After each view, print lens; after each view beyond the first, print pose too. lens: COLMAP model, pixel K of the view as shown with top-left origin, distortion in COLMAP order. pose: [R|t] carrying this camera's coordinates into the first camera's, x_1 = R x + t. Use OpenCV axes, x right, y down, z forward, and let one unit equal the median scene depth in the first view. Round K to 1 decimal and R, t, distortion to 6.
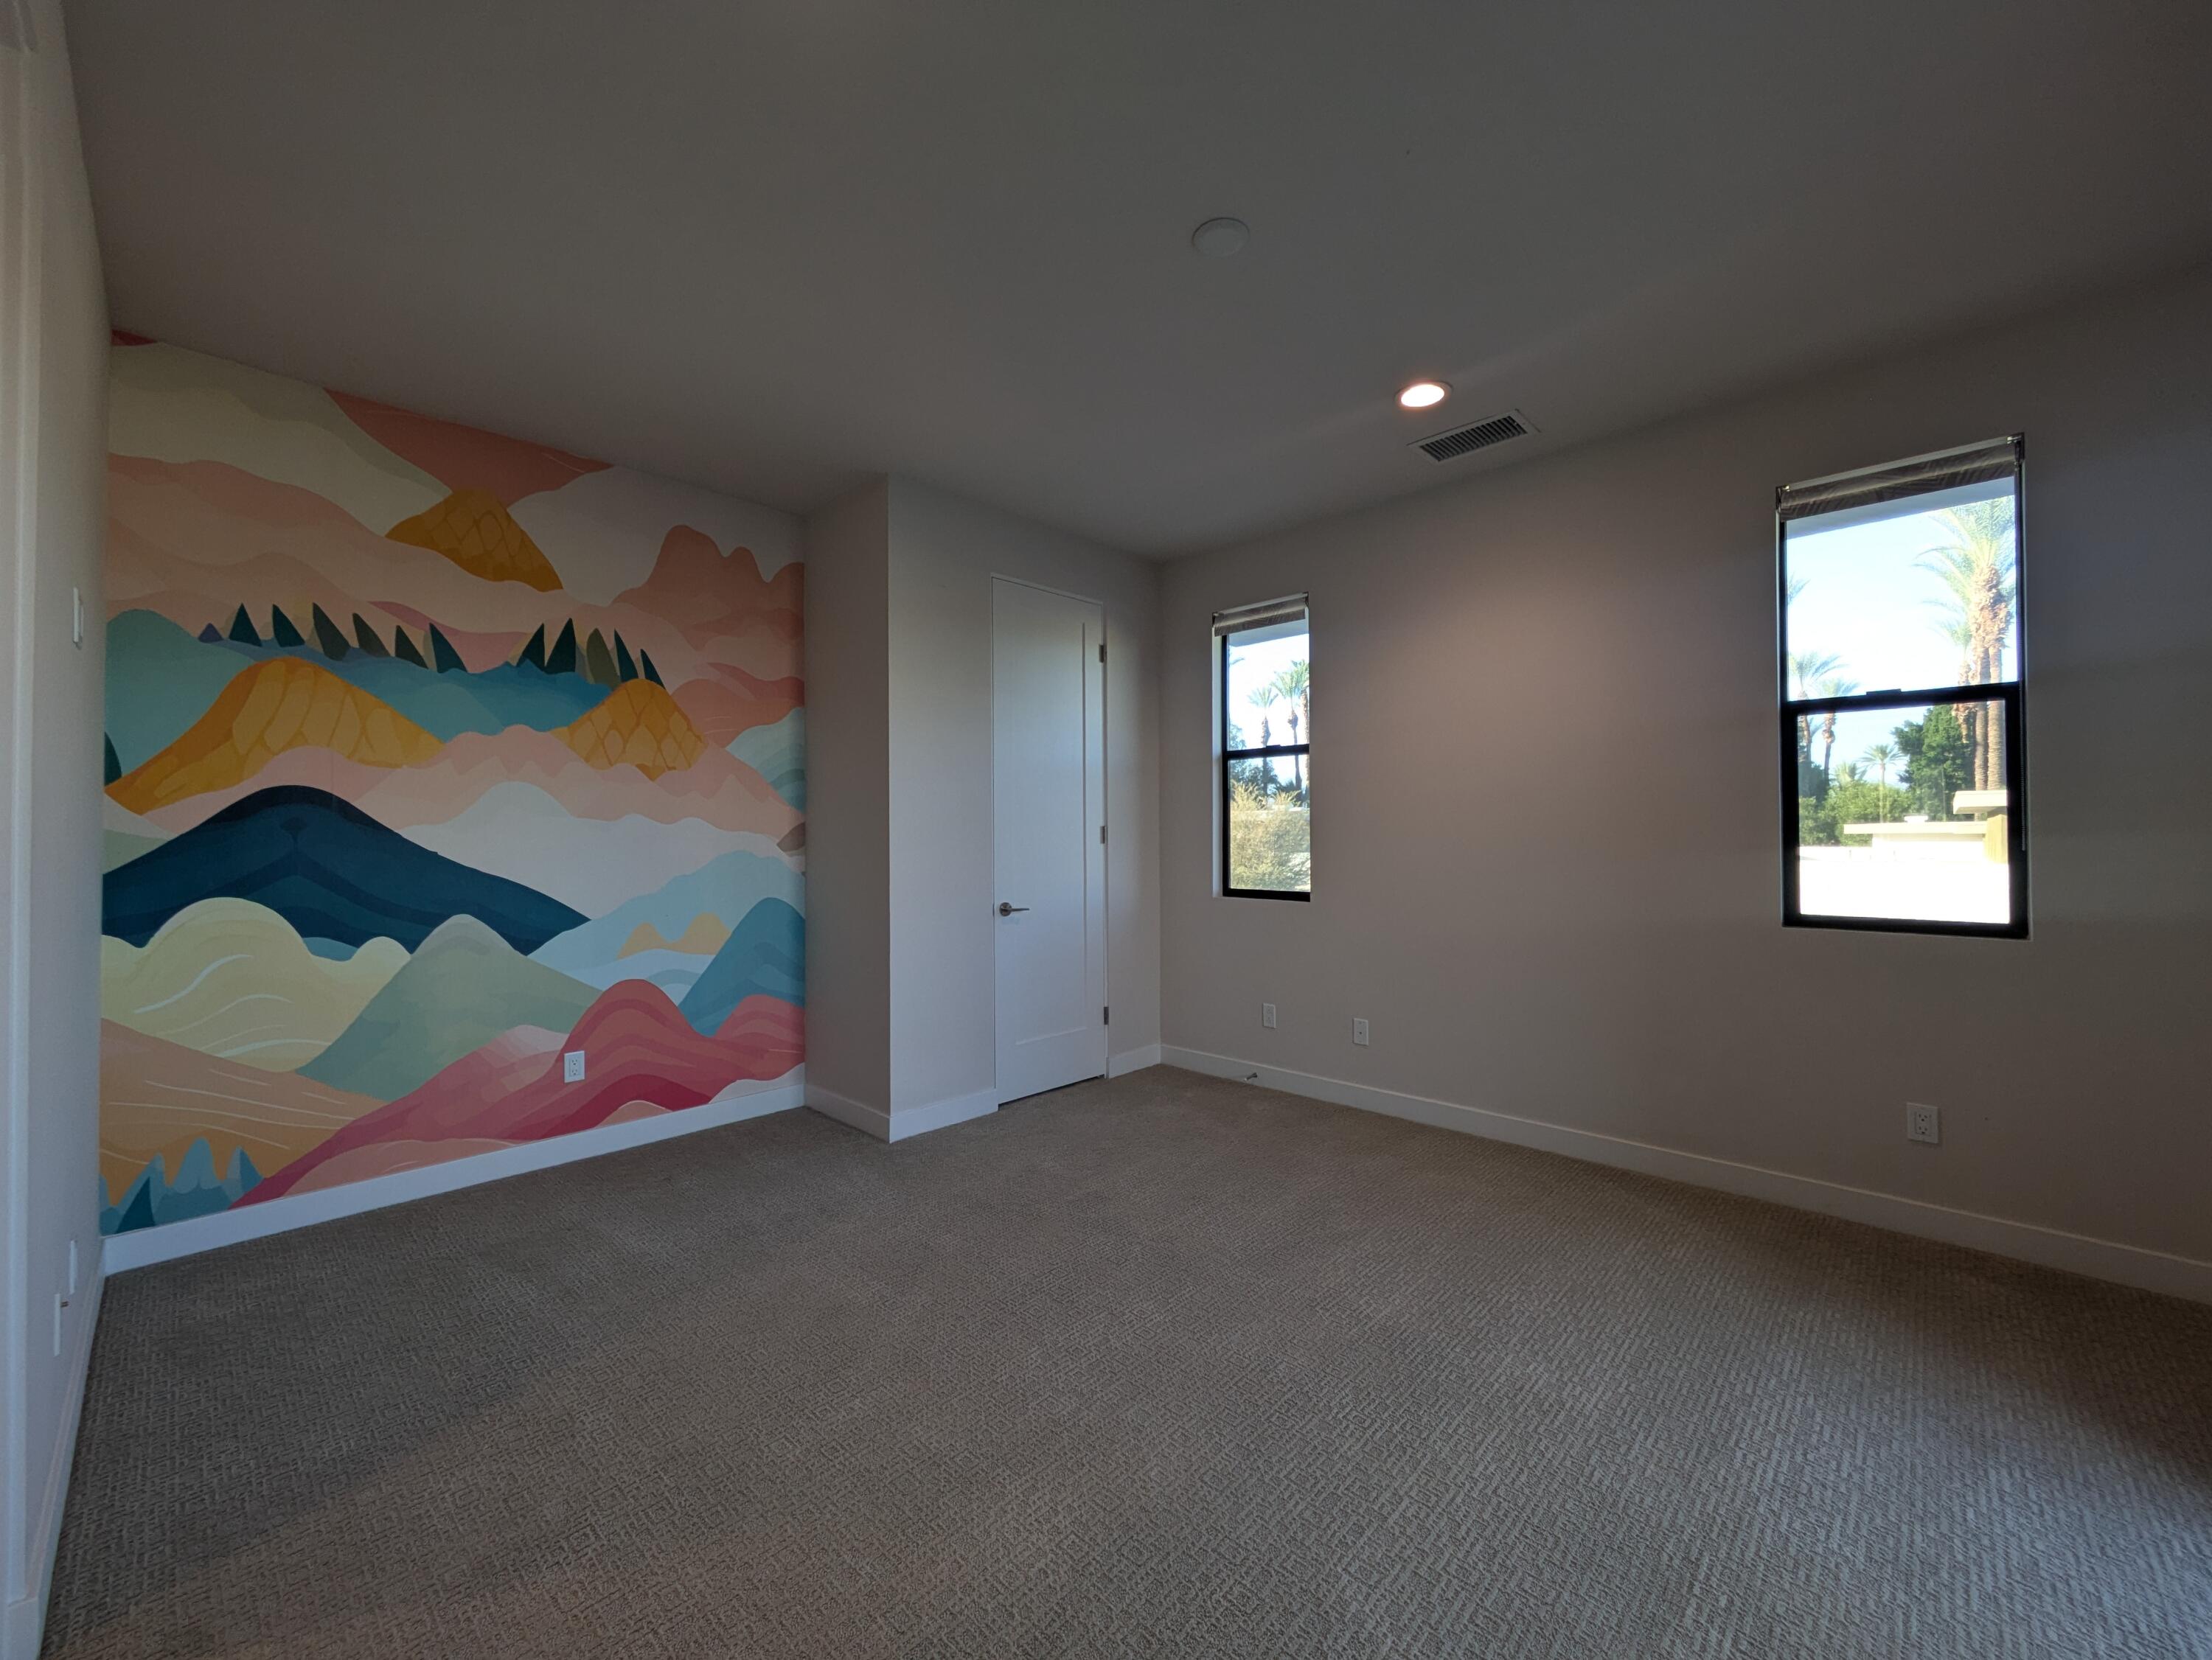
lens RADIAL K [[872.7, 0, 1118.5], [0, 872.7, 829.9], [0, 0, 1]] dist [0.000182, -0.000022]
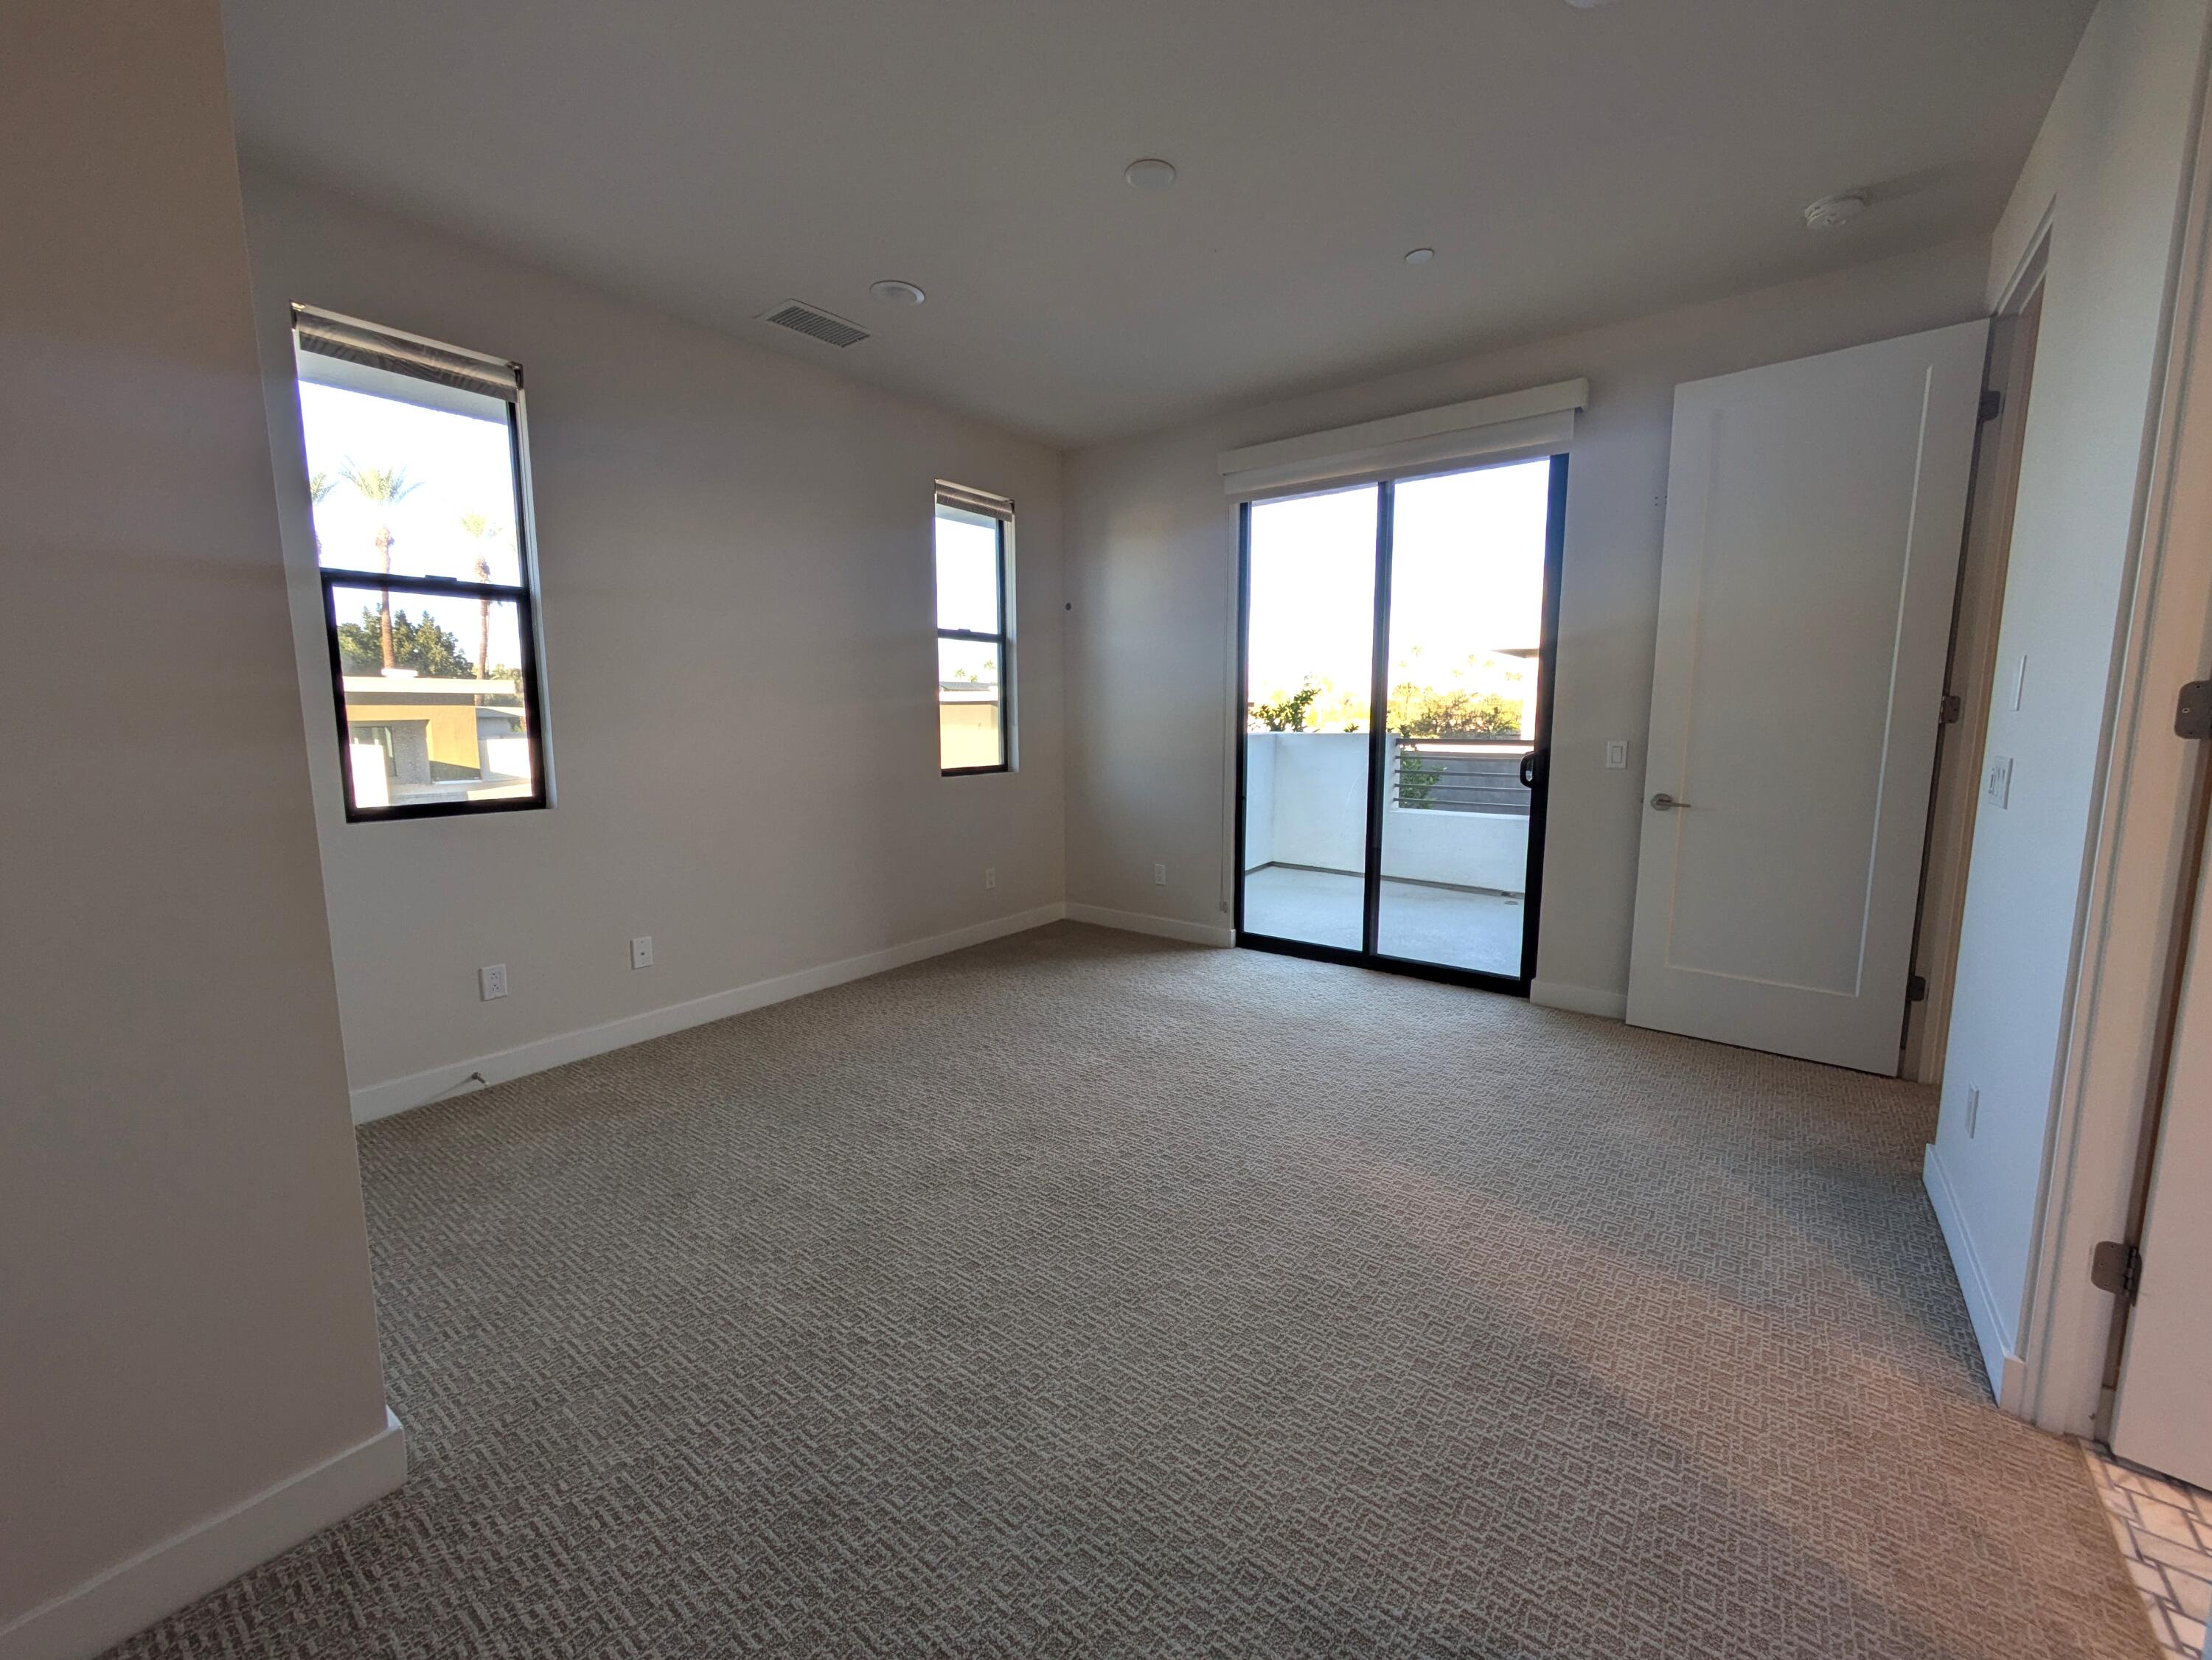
lens RADIAL K [[872.7, 0, 1118.5], [0, 872.7, 829.9], [0, 0, 1]] dist [0.000182, -0.000022]
pose [[-0.110647, -0.128256, 0.985549, -0.696007], [-0.006031, 0.991707, 0.128380, 0.002897], [-0.993841, 0.008261, -0.110503, 0.746372]]
